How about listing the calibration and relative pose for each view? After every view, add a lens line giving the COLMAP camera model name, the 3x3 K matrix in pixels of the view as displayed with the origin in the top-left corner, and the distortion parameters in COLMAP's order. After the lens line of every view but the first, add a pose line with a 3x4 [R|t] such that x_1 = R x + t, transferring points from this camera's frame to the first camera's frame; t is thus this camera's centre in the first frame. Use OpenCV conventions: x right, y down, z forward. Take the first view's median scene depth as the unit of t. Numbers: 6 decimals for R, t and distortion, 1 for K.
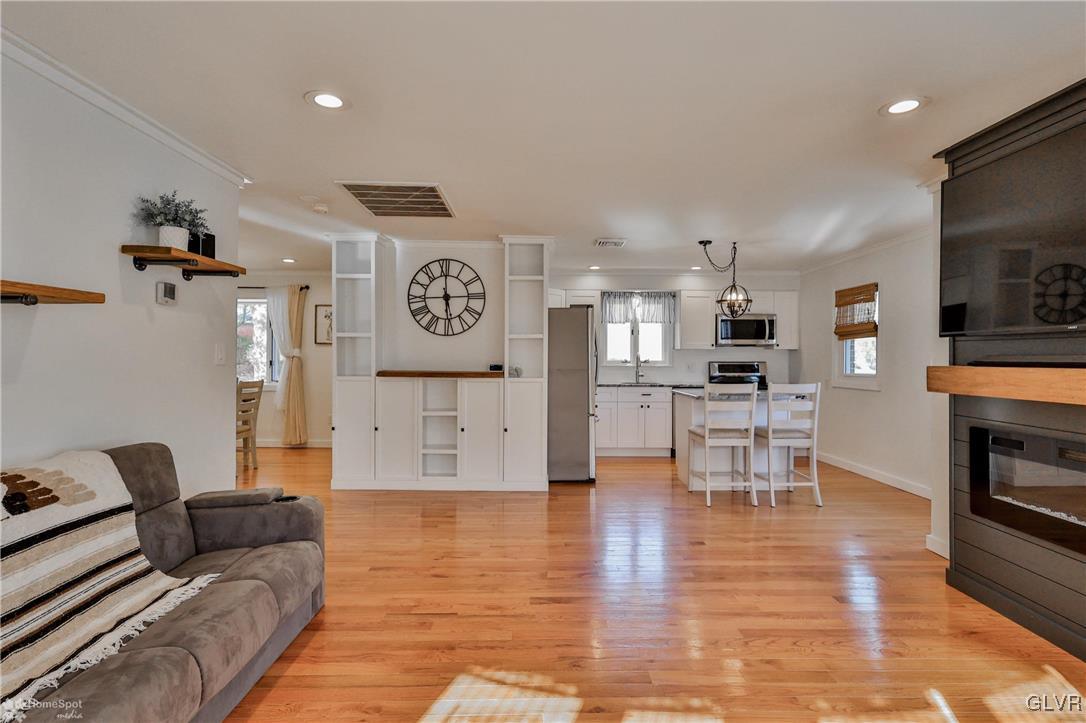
lens RADIAL K [[538.4, 0, 543.0], [0, 538.4, 361.5], [0, 0, 1]] dist [-0.002110, 0.000189]
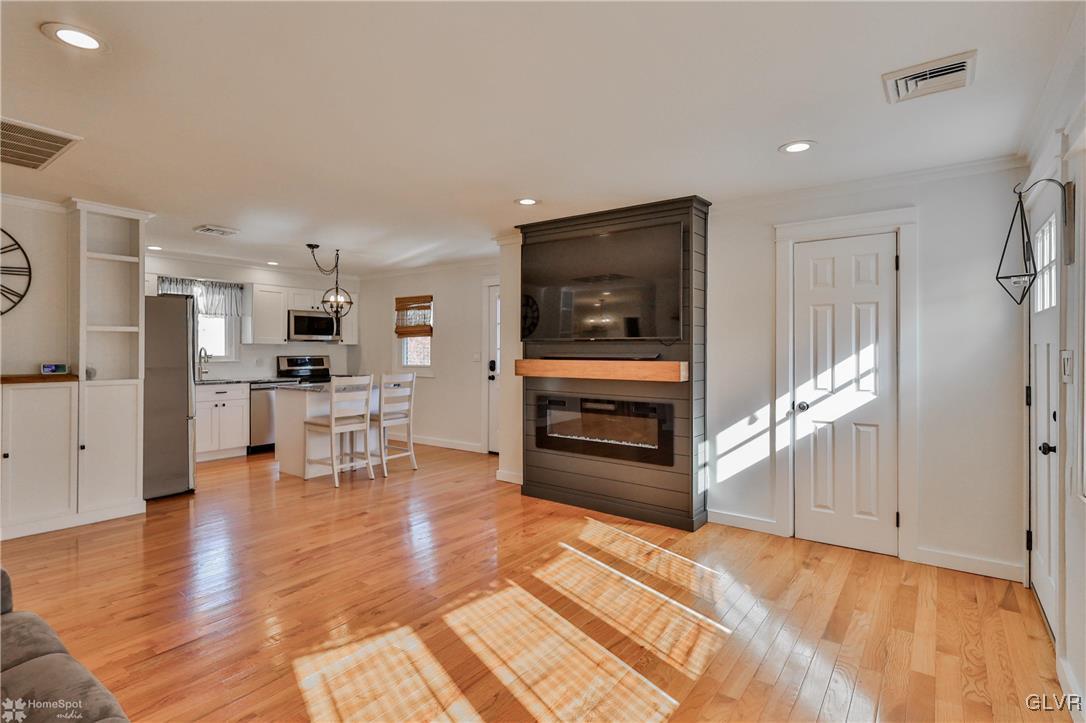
lens RADIAL K [[540.8, 0, 543.0], [0, 540.8, 357.1], [0, 0, 1]] dist [-0.001844, 0.000945]
pose [[0.599958, -0.012319, 0.799937, -0.284042], [0.005225, 0.999920, 0.011480, -0.009736], [-0.800015, -0.002708, 0.599974, -0.011606]]
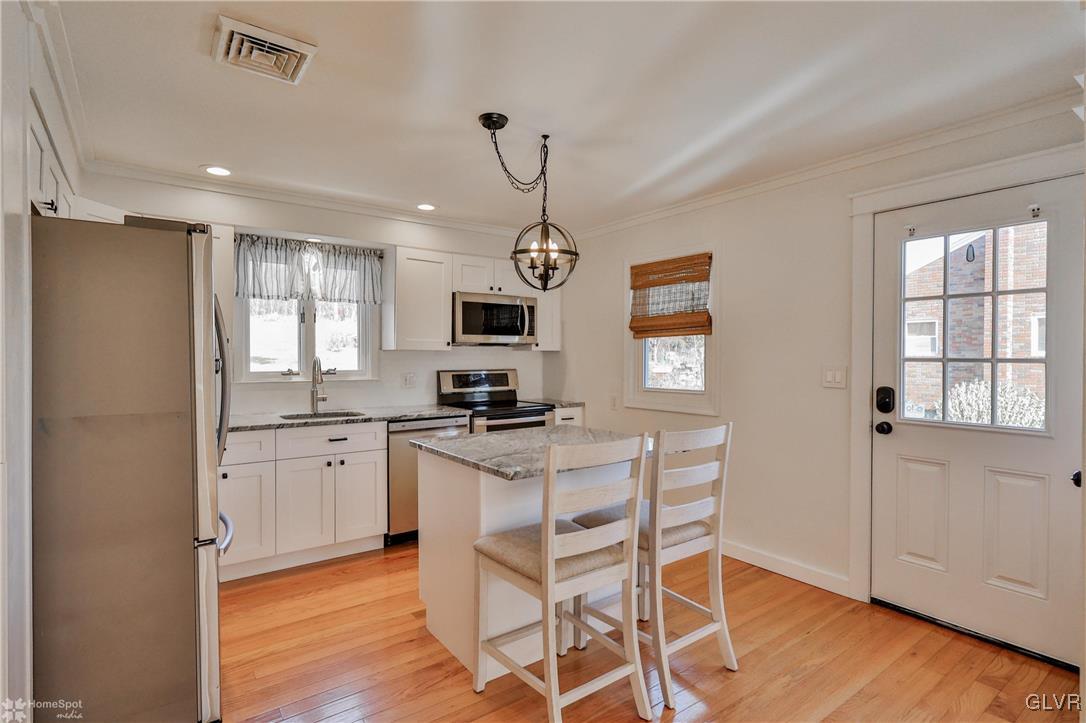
lens RADIAL K [[540.8, 0, 543.0], [0, 540.8, 357.1], [0, 0, 1]] dist [-0.001844, 0.000945]
pose [[0.812239, -0.006115, 0.583293, 0.065485], [0.006841, 0.999976, 0.000956, -0.020456], [-0.583285, 0.003214, 0.812261, 0.597932]]
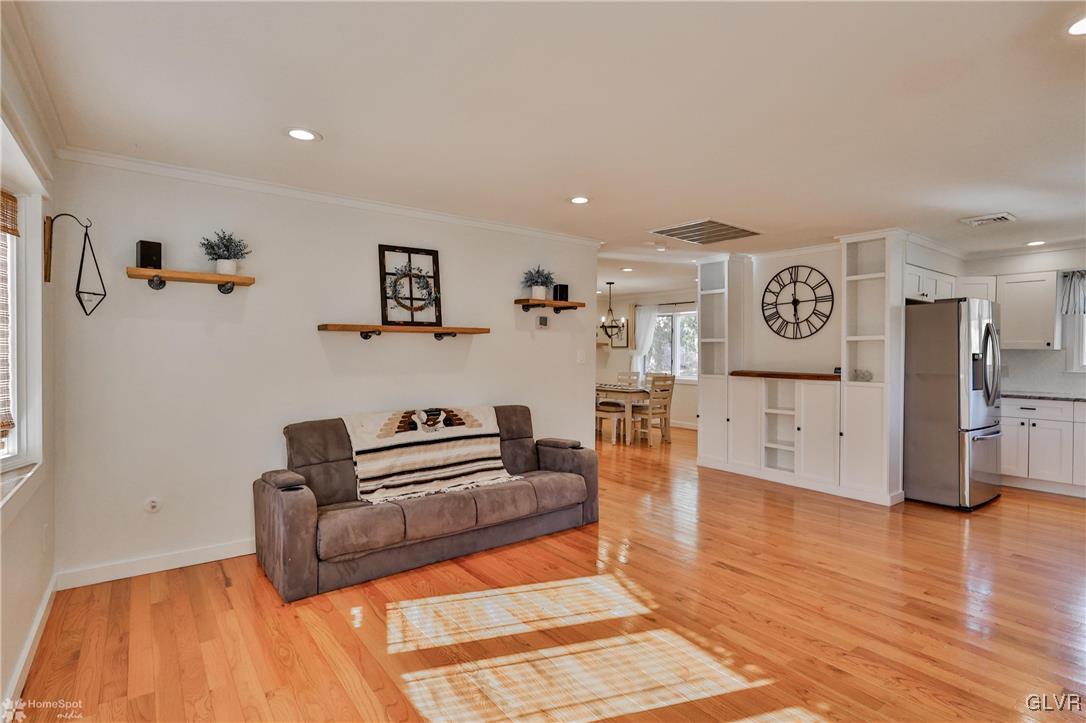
lens RADIAL K [[530.0, 0, 543.0], [0, 530.0, 361.5], [0, 0, 1]] dist [-0.002535, 0.000018]
pose [[0.589886, 0.011718, -0.807402, 0.371667], [-0.009546, 0.999926, 0.007538, -0.007018], [0.807430, 0.003261, 0.589954, -0.008938]]
